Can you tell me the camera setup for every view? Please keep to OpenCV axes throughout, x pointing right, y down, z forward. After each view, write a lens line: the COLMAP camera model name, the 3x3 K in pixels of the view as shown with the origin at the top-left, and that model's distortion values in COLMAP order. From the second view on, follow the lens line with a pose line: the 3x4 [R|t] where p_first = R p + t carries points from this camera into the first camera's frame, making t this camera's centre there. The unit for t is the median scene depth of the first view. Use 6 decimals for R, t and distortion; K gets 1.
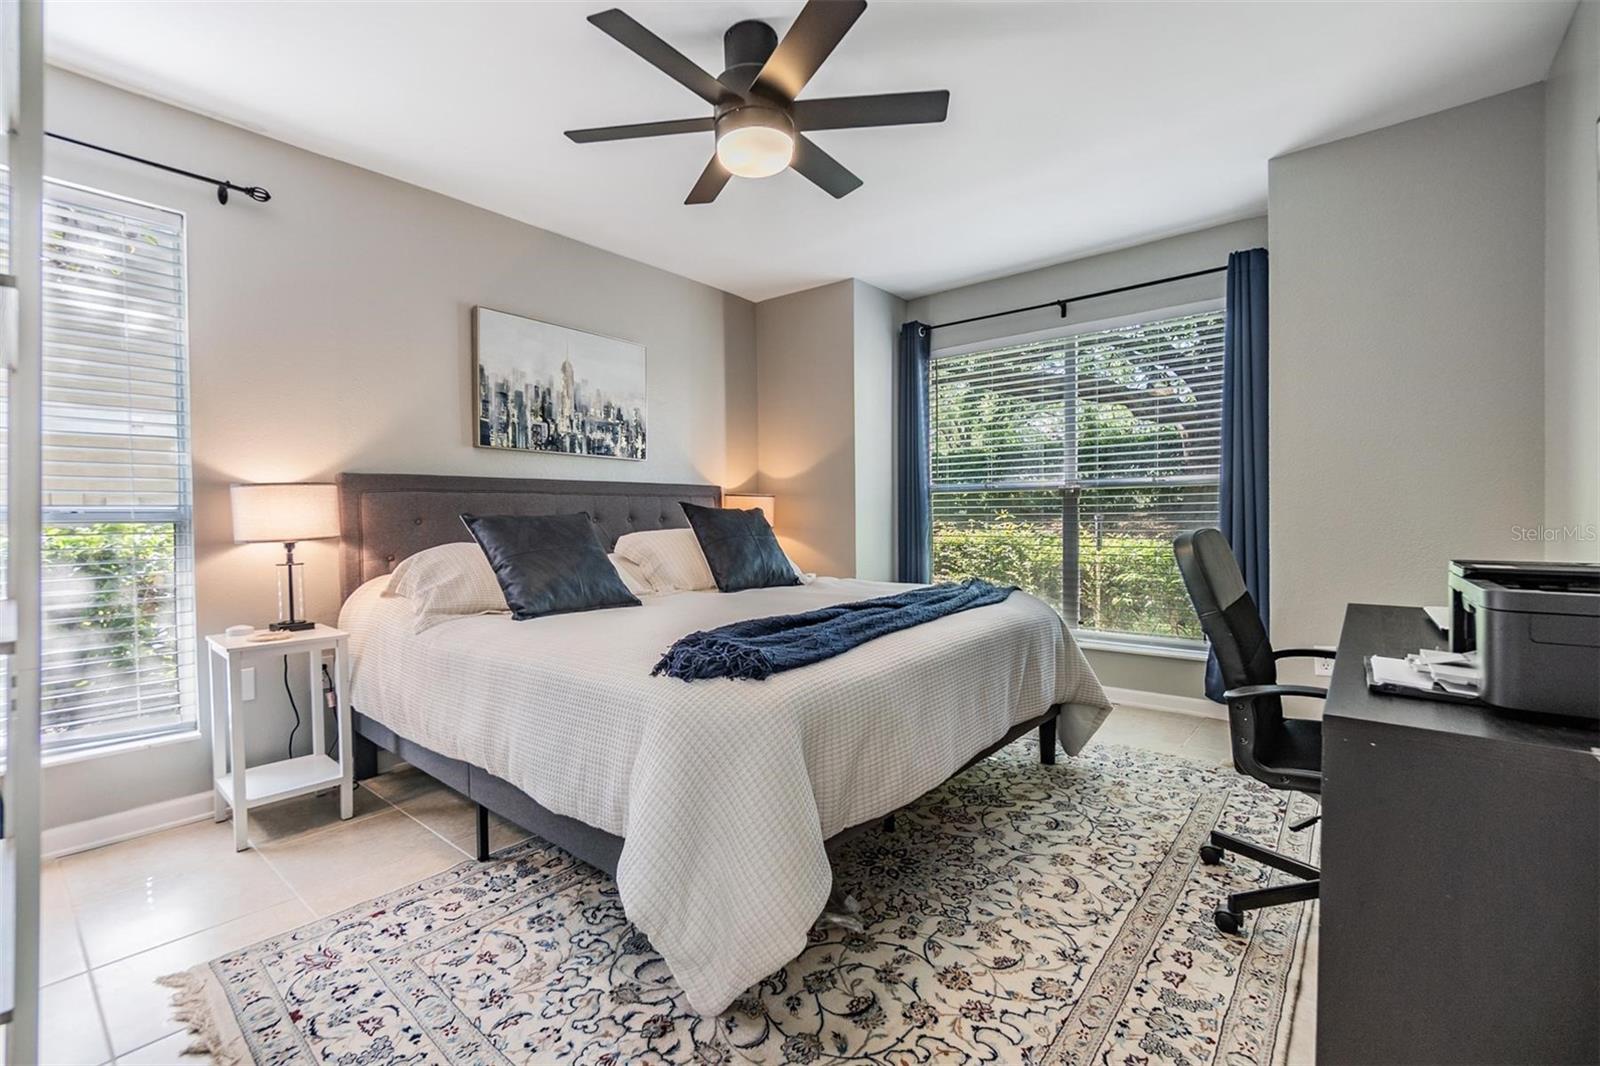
lens RADIAL K [[690.4, 0, 800.0], [0, 690.4, 533.0], [0, 0, 1]] dist [-0.001274, 0.000050]
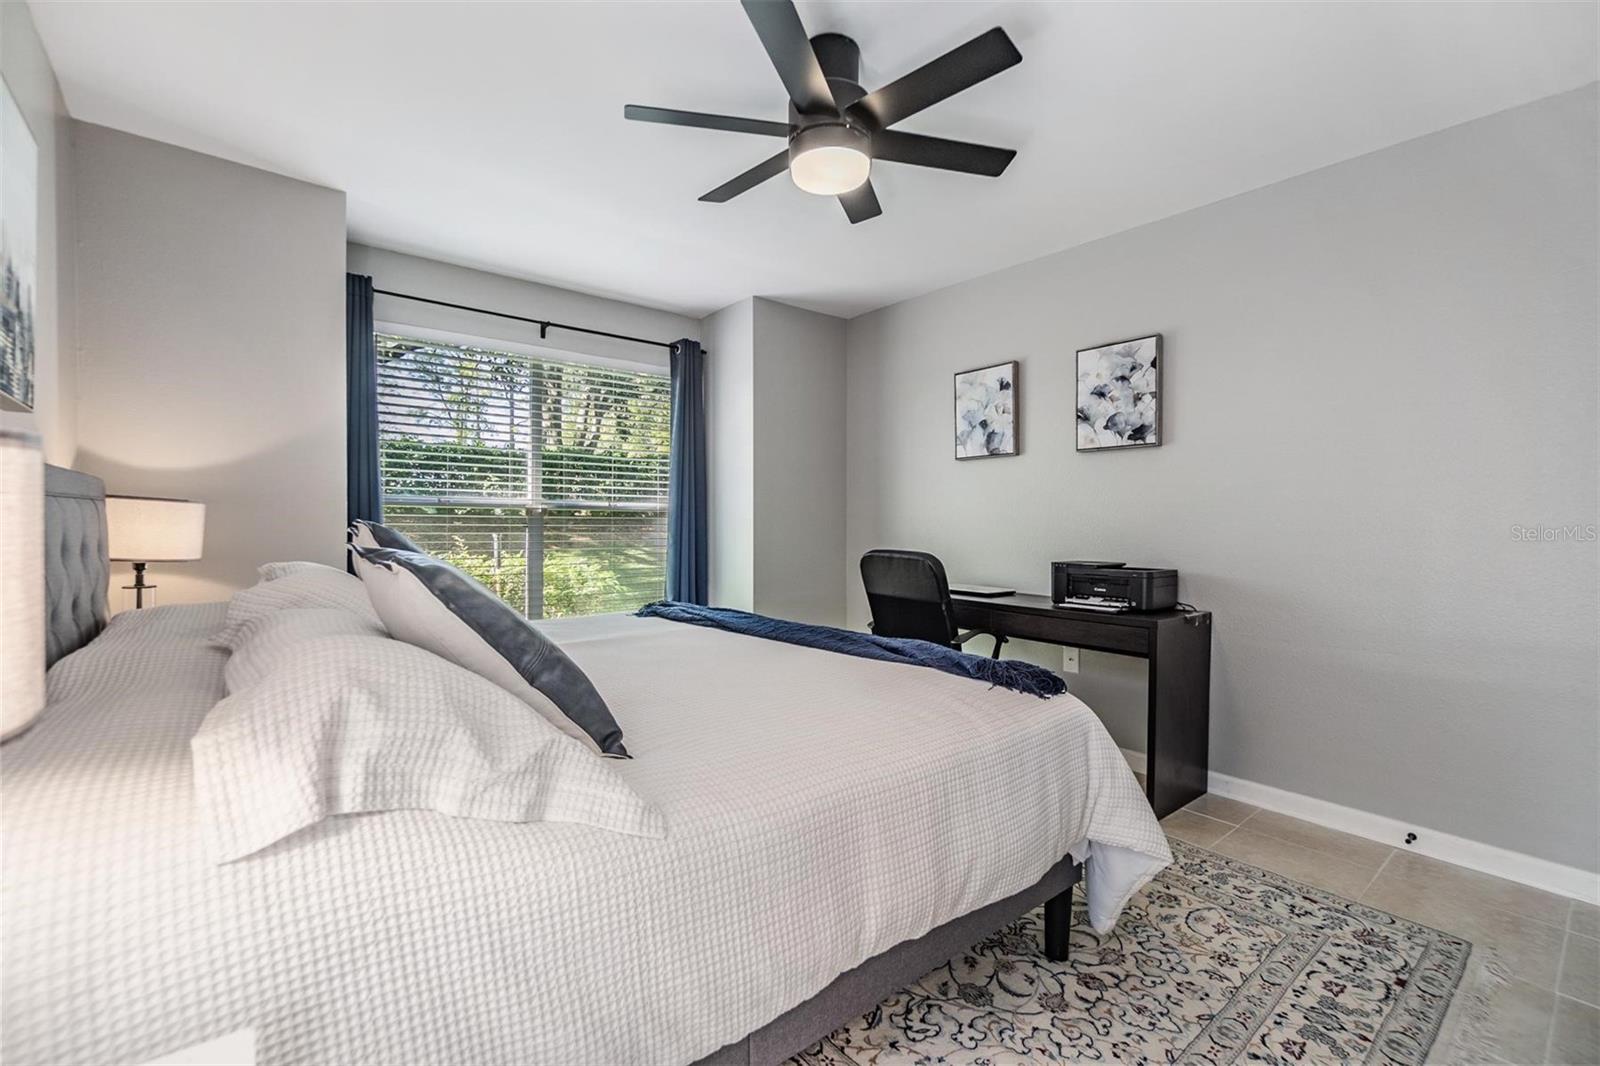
lens RADIAL K [[699.0, 0, 792.8], [0, 699.0, 519.4], [0, 0, 1]] dist [-0.002465, 0.000165]
pose [[0.203554, 0.016070, 0.978932, -0.625740], [0.016508, 0.999667, -0.019843, -0.026942], [-0.978925, 0.020199, 0.203221, 0.519340]]
